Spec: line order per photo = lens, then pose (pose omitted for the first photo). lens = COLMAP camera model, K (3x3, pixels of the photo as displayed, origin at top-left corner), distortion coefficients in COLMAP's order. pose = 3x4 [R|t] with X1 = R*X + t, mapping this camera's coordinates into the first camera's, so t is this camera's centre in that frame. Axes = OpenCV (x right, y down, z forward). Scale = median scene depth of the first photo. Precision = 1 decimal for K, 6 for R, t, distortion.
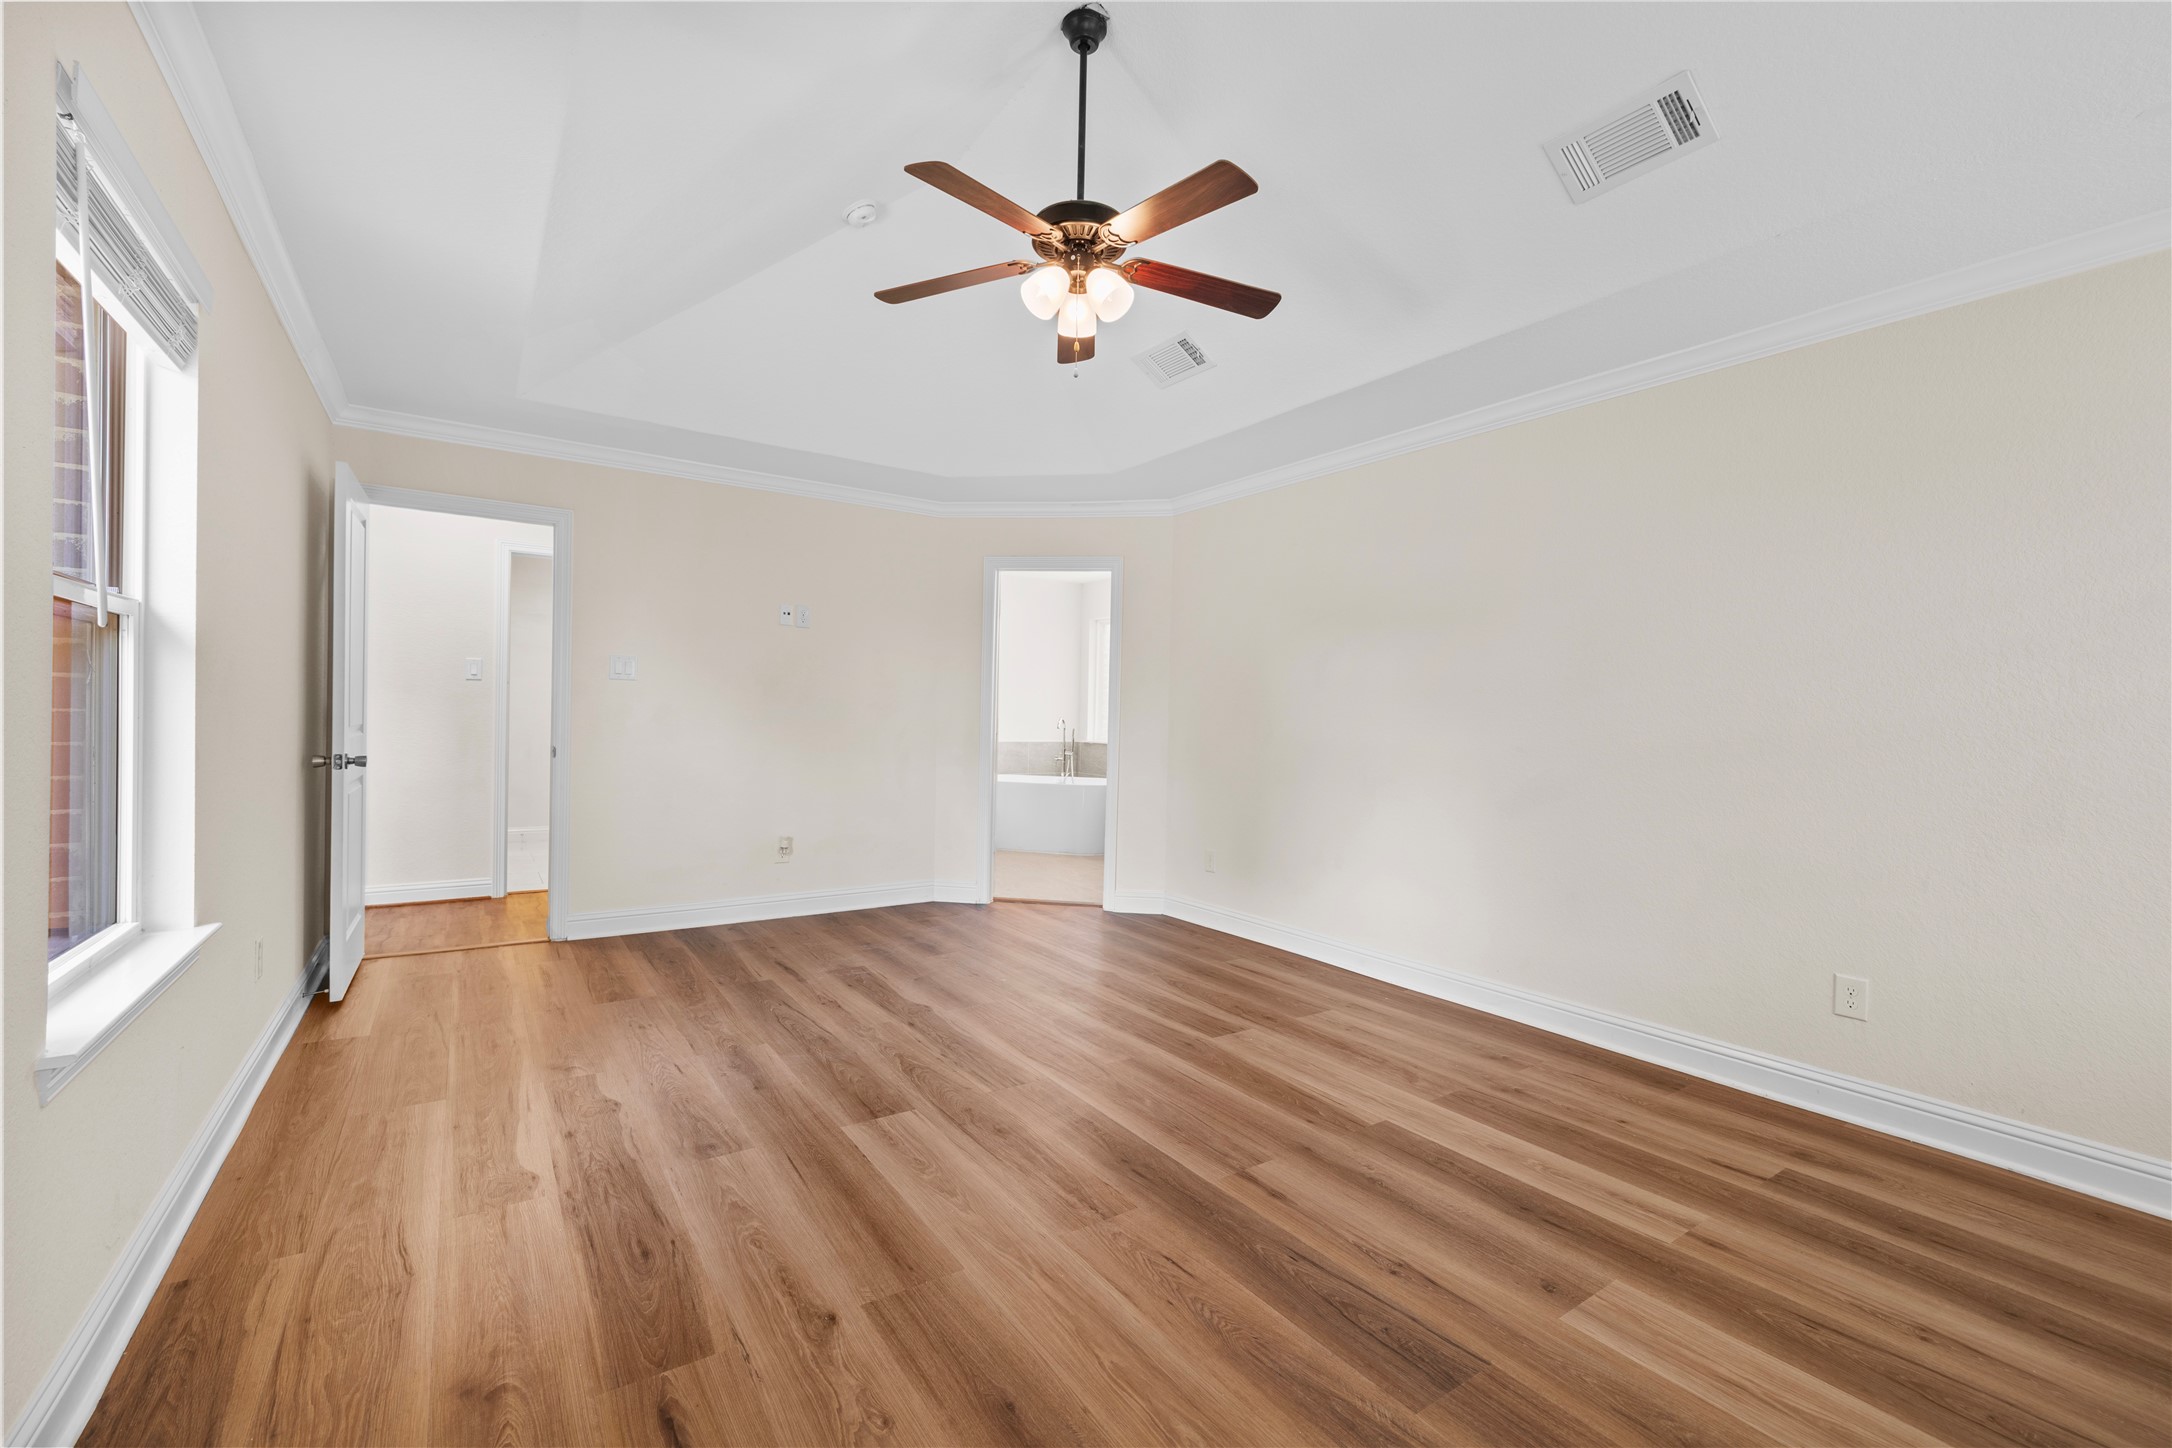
lens RADIAL K [[908.3, 0, 1081.4], [0, 908.3, 717.0], [0, 0, 1]] dist [0.002719, 0.000248]
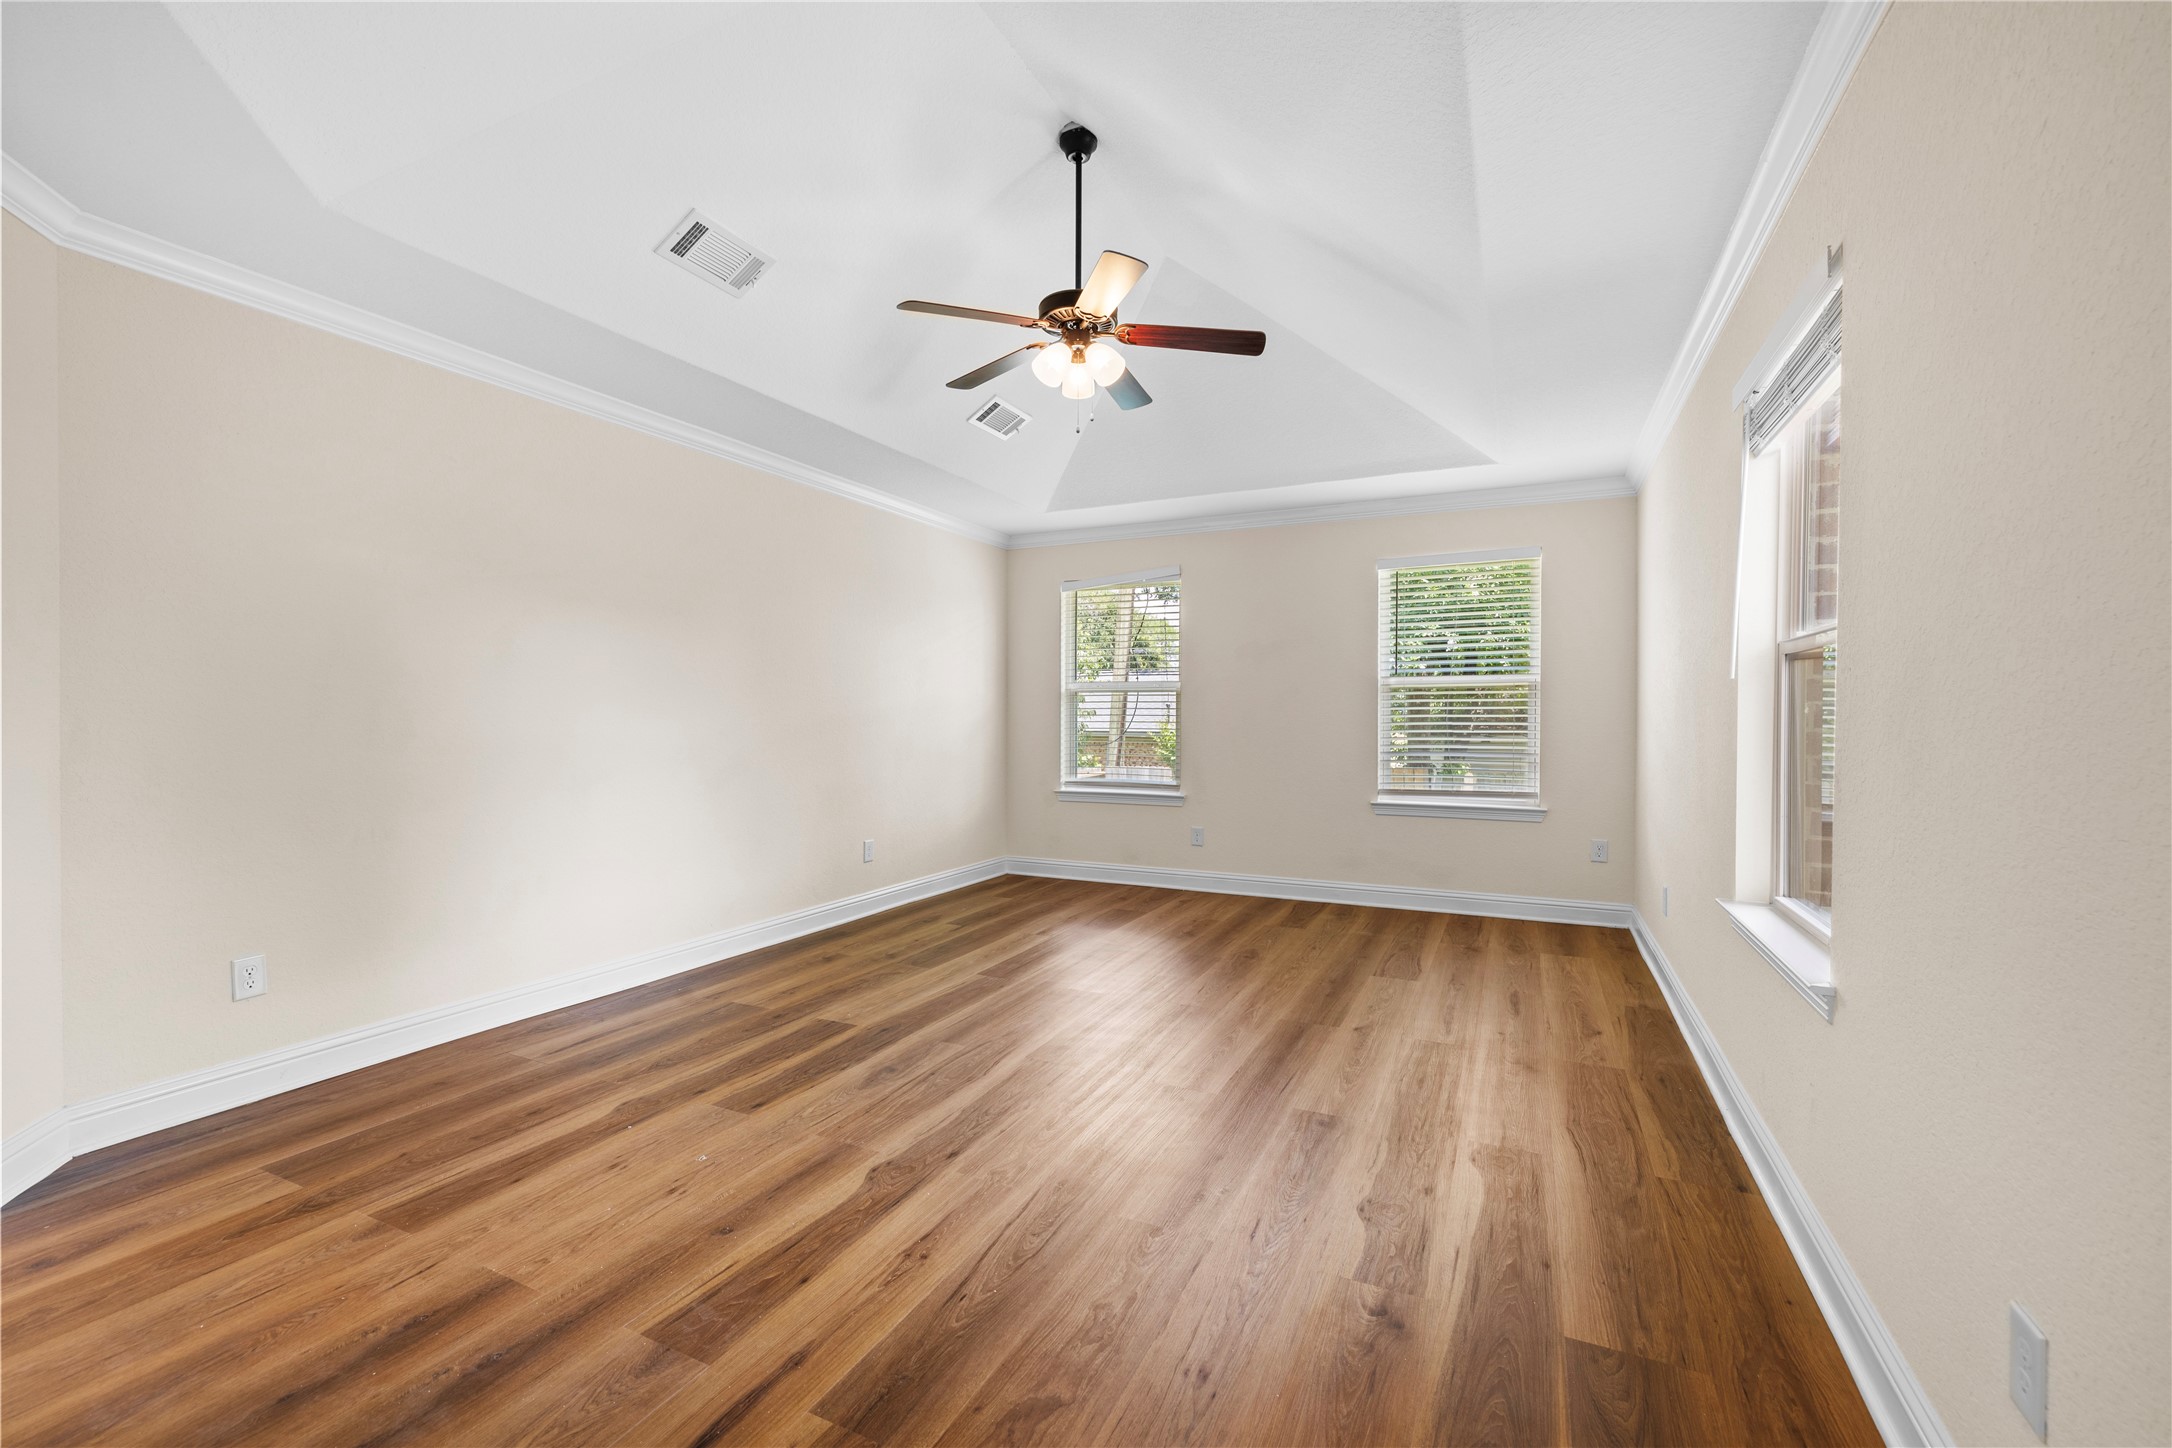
lens RADIAL K [[908.3, 0, 1081.4], [0, 908.3, 717.0], [0, 0, 1]] dist [0.002719, 0.000248]
pose [[-0.499655, -0.024644, 0.865874, -0.945957], [-0.015044, 0.999691, 0.019772, -0.019981], [-0.866094, -0.003147, -0.499872, 1.425920]]
